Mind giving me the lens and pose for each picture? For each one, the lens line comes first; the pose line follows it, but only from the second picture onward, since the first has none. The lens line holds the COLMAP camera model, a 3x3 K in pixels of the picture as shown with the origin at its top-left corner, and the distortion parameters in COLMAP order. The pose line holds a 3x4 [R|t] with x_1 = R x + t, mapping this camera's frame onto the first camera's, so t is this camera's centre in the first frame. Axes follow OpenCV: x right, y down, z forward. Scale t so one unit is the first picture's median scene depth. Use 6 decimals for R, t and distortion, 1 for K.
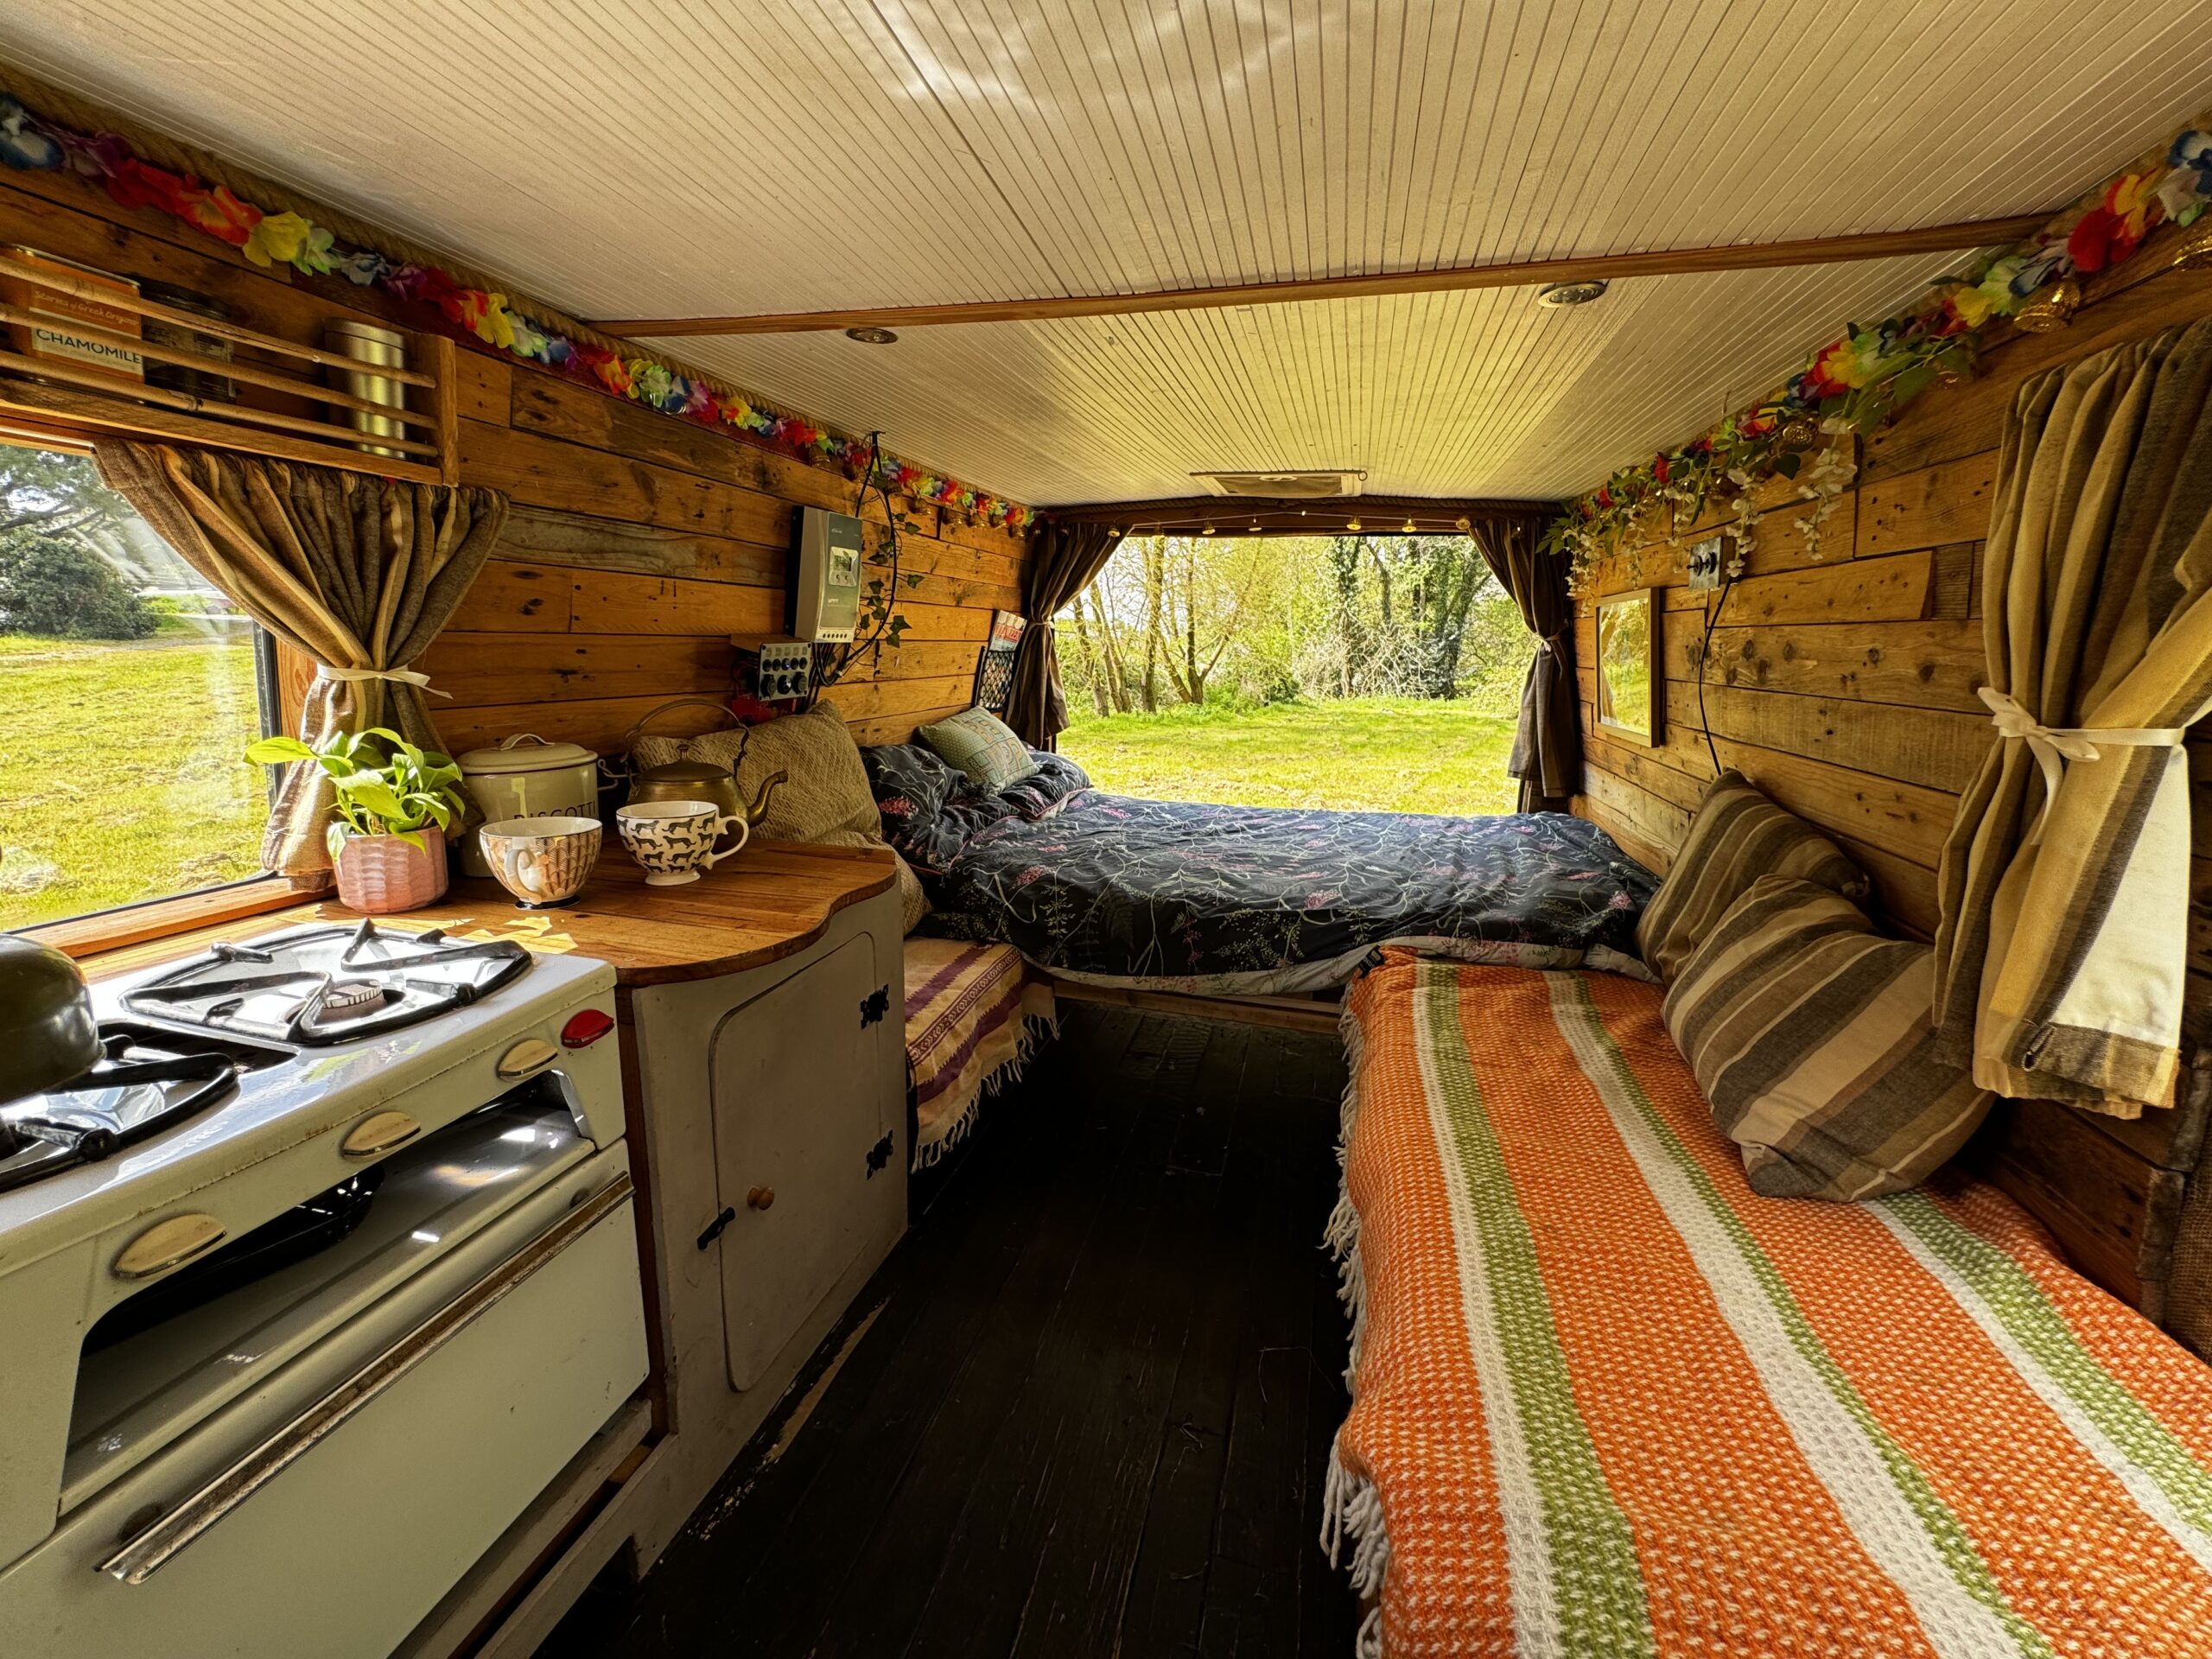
lens RADIAL K [[877.7, 0, 1106.6], [0, 877.7, 832.7], [0, 0, 1]] dist [0.000863, 0.000133]
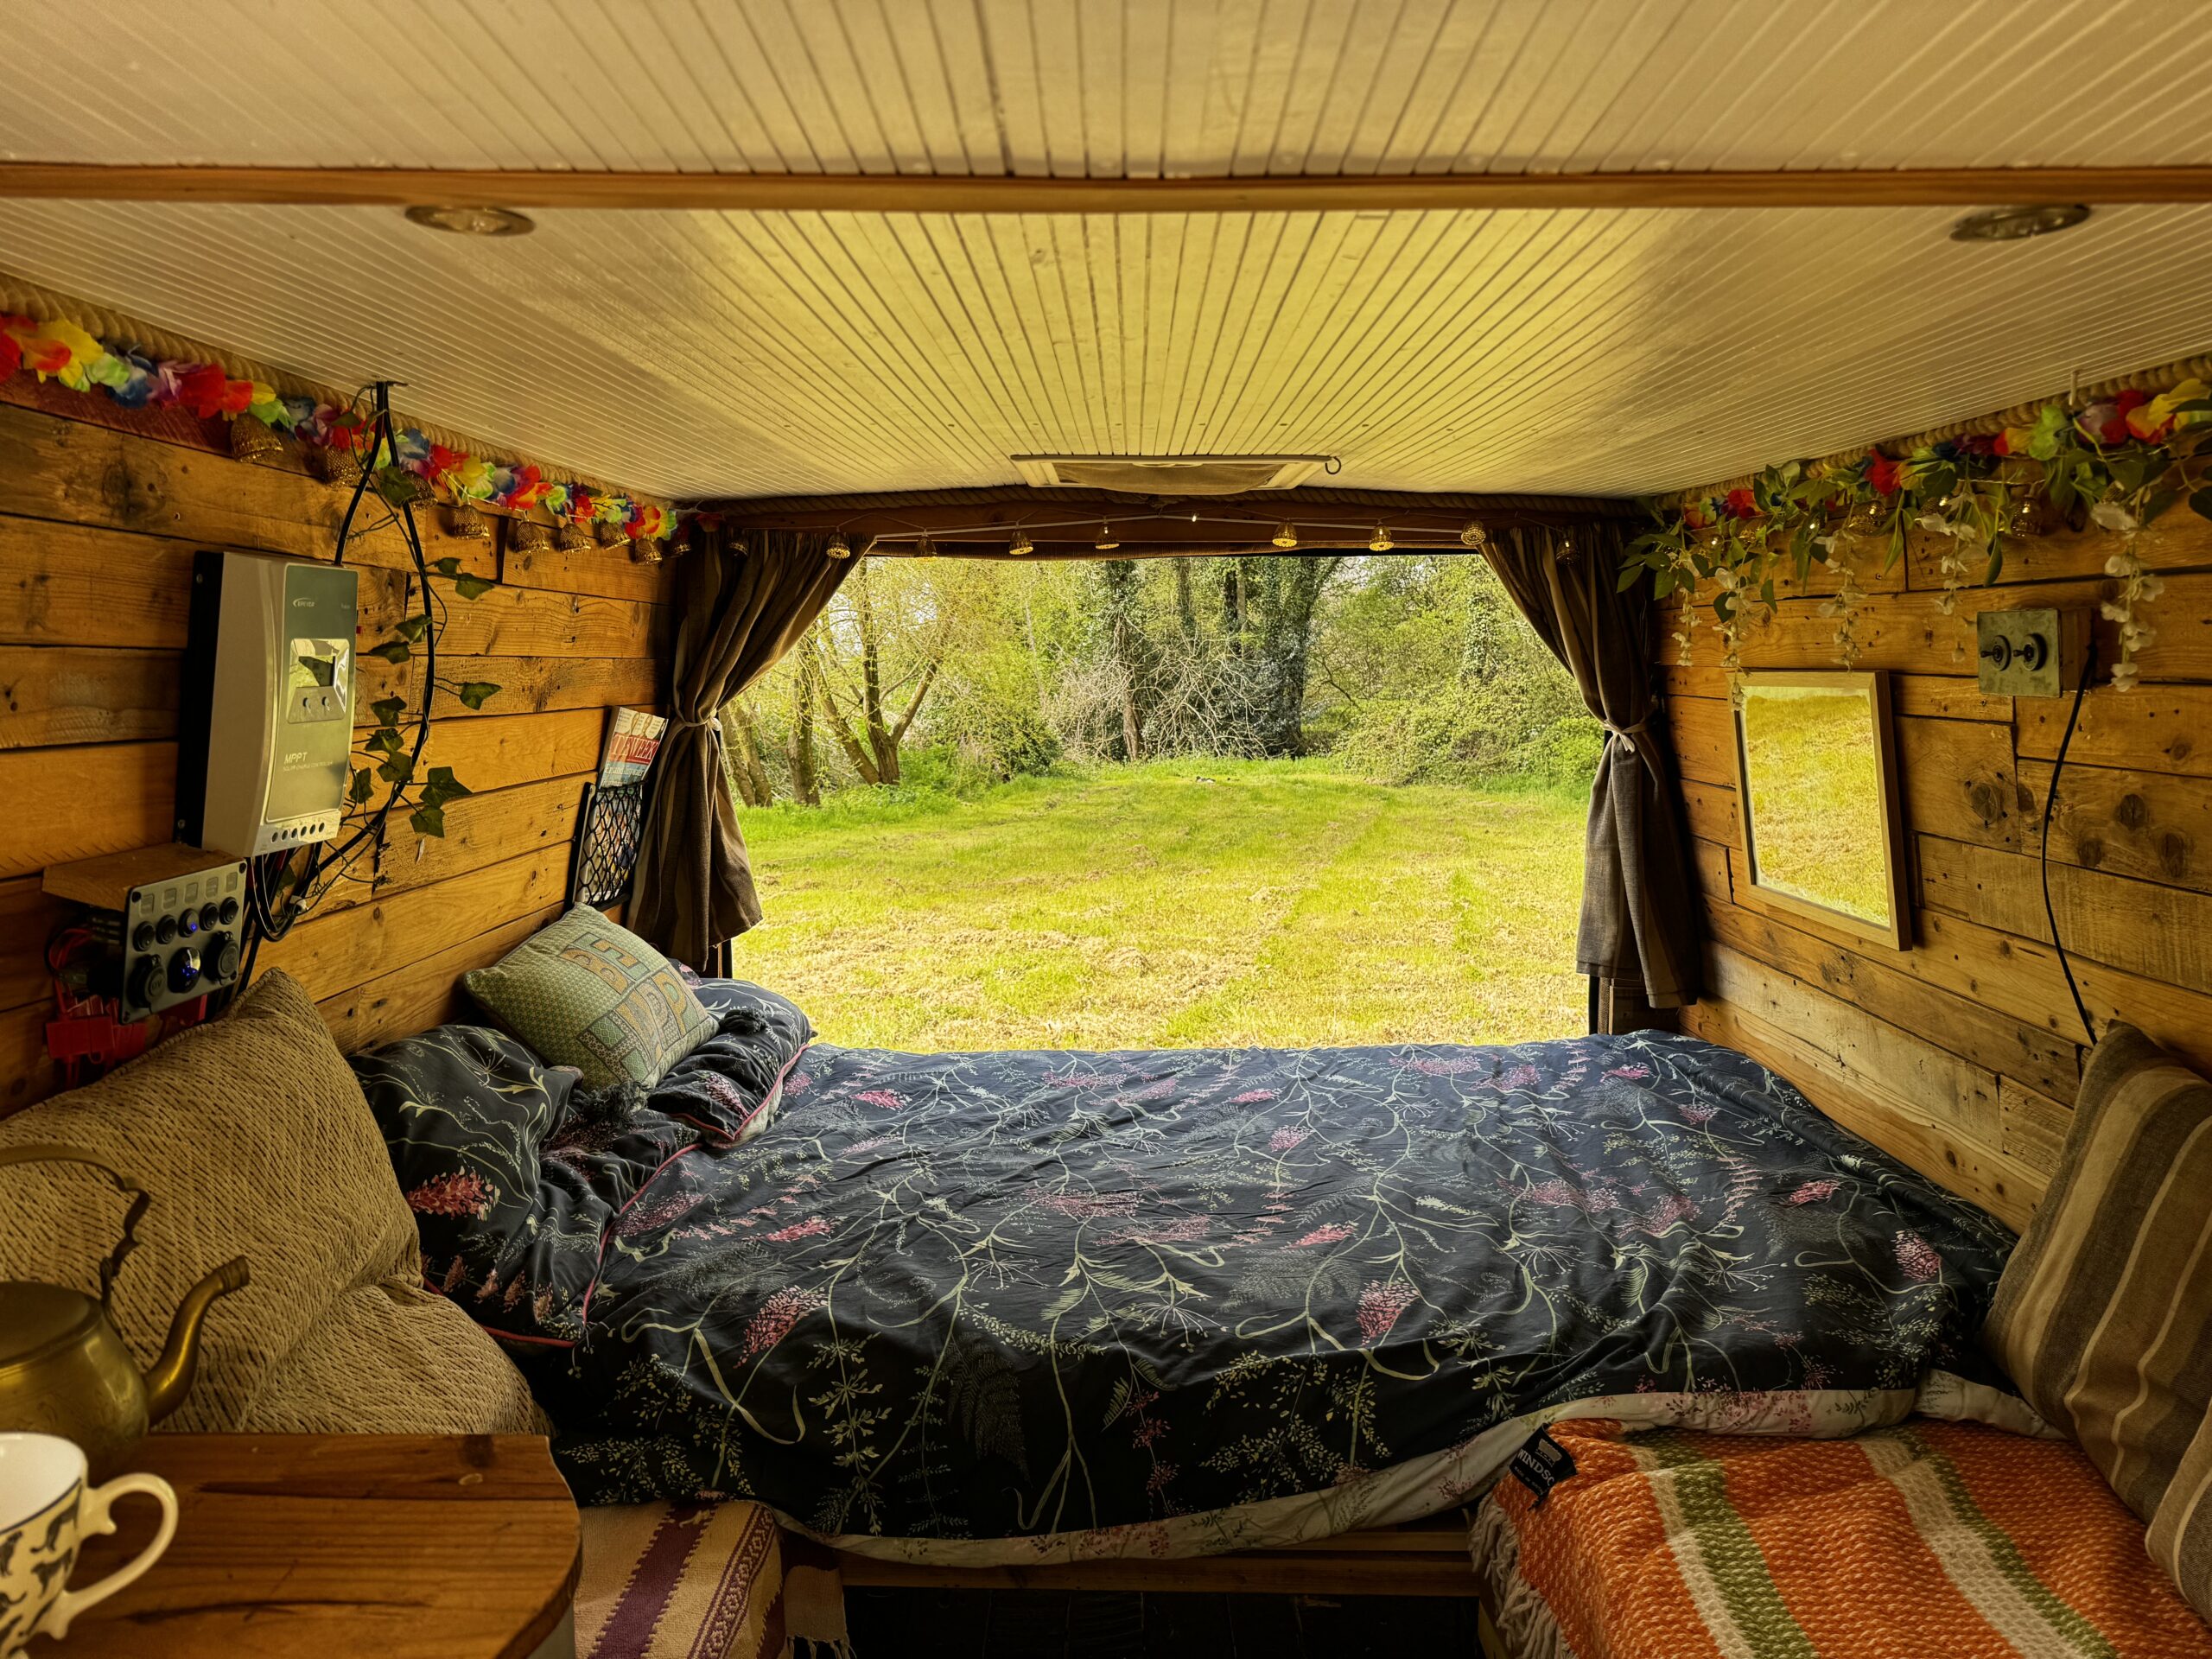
lens RADIAL K [[1536.7, 0, 1094.4], [0, 1536.7, 849.1], [0, 0, 1]] dist [0.073283, -0.116002]
pose [[0.970219, -0.053056, 0.236349, -0.103167], [0.076048, 0.993102, -0.089247, -0.110845], [-0.229983, 0.104563, 0.967561, 0.155701]]
